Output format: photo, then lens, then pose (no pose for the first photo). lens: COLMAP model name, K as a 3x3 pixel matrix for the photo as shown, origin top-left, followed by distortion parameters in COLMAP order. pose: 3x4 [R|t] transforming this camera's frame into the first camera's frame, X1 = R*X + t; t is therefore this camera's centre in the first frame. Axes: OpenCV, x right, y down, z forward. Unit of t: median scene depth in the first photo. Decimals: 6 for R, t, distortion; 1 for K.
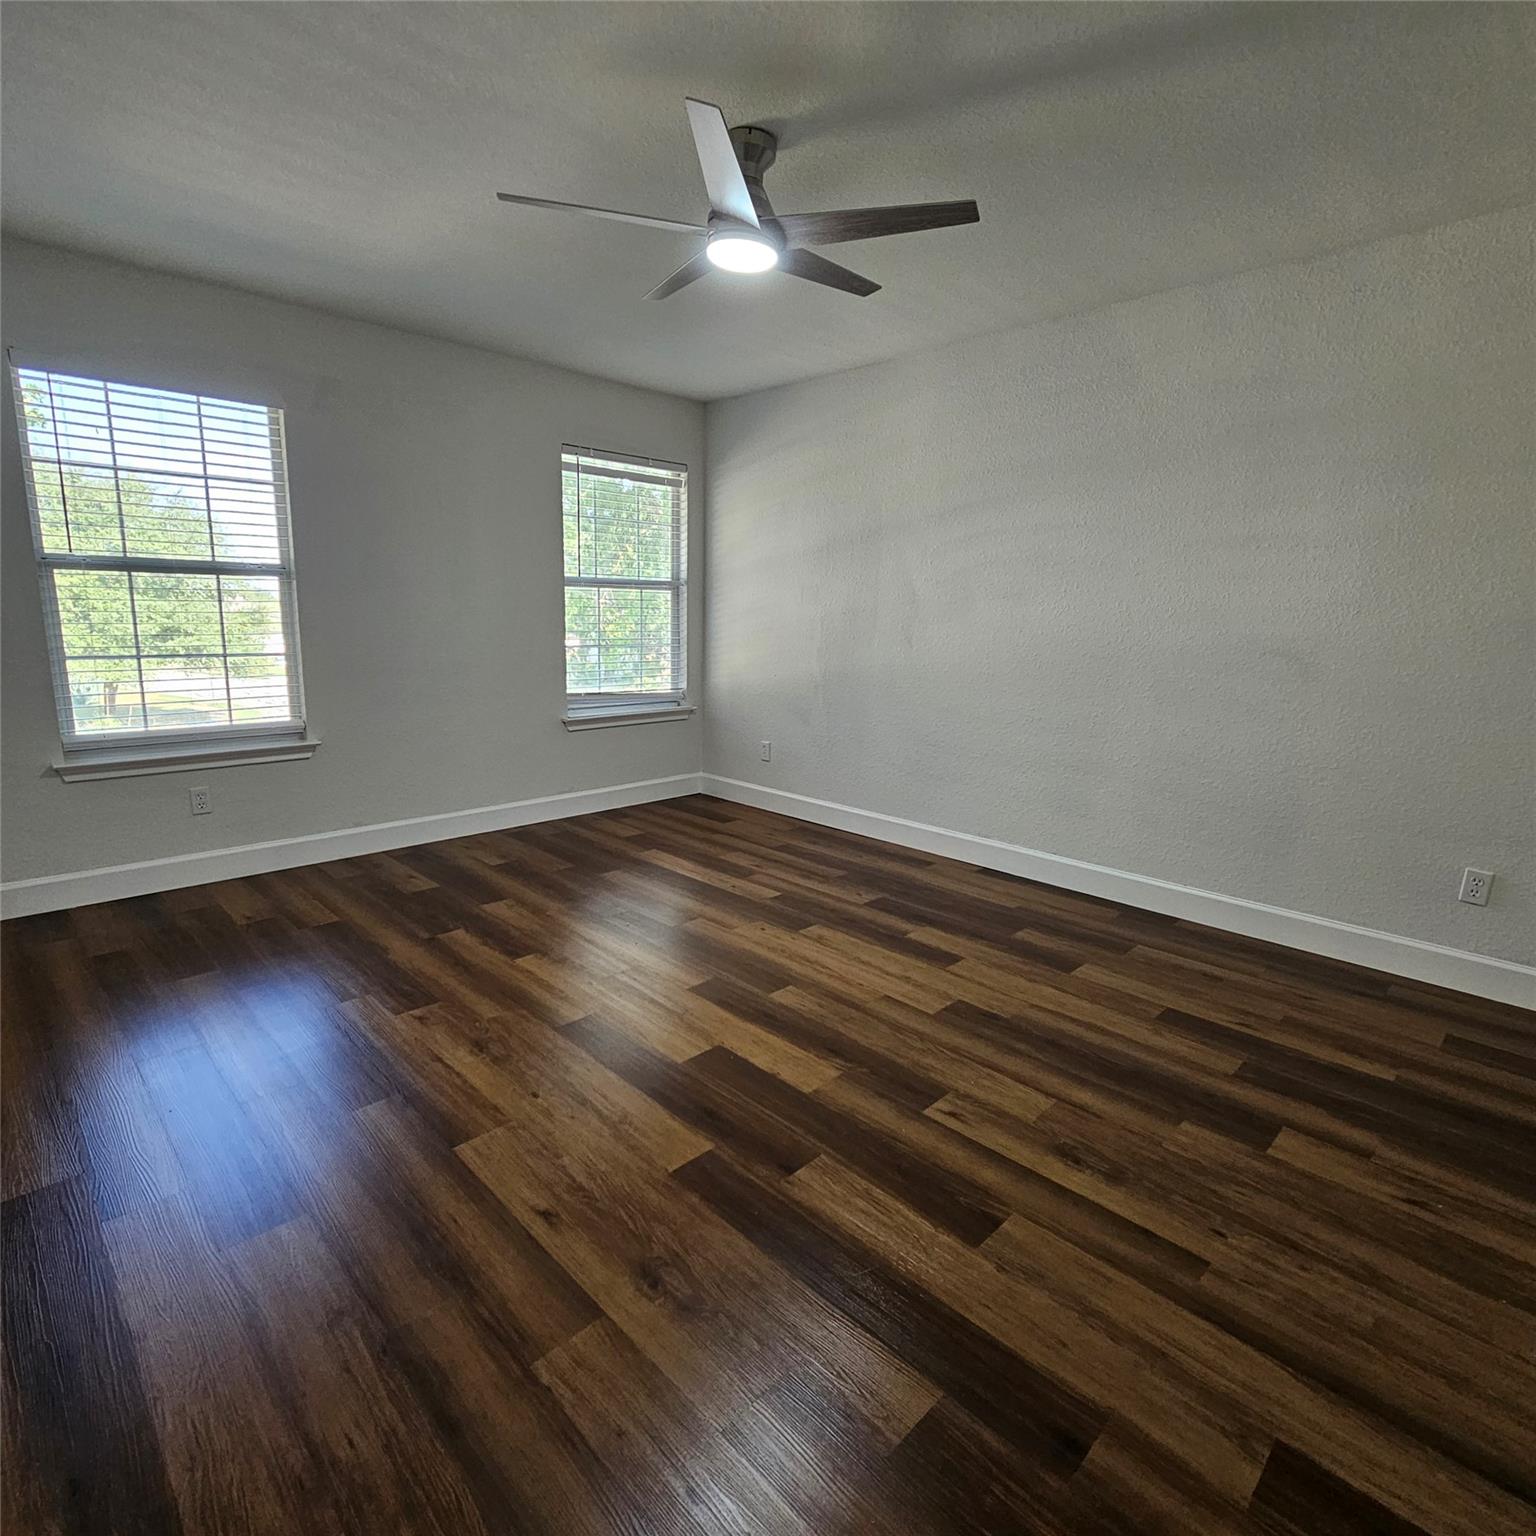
lens RADIAL K [[838.2, 0, 768.5], [0, 838.2, 768.3], [0, 0, 1]] dist [0.002474, -0.000022]
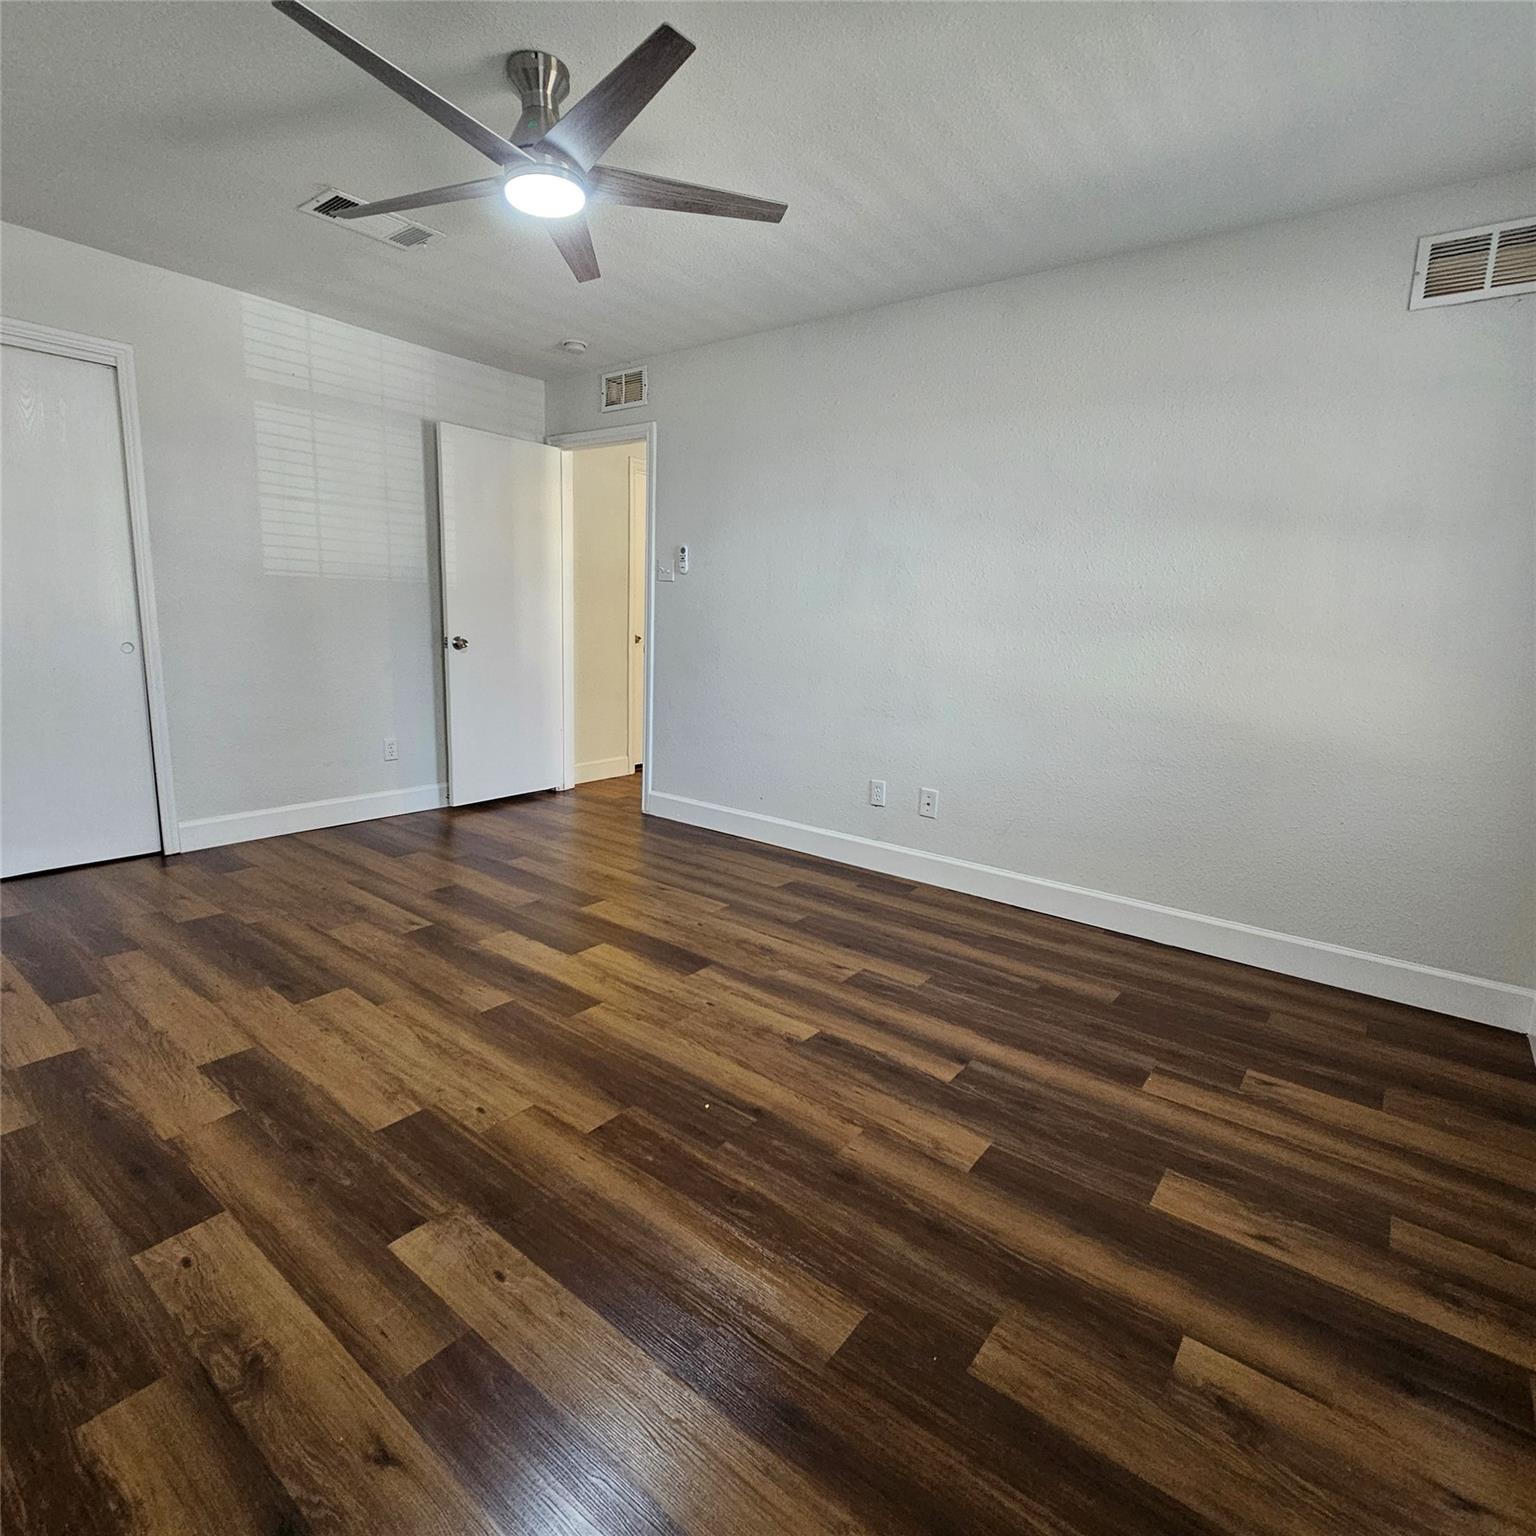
lens RADIAL K [[838.2, 0, 770.2], [0, 838.2, 768.7], [0, 0, 1]] dist [0.002474, -0.000022]
pose [[-0.989951, -0.031559, -0.137844, -0.150413], [-0.080012, 0.928746, 0.361980, -0.334976], [0.116598, 0.369372, -0.921938, 1.839482]]
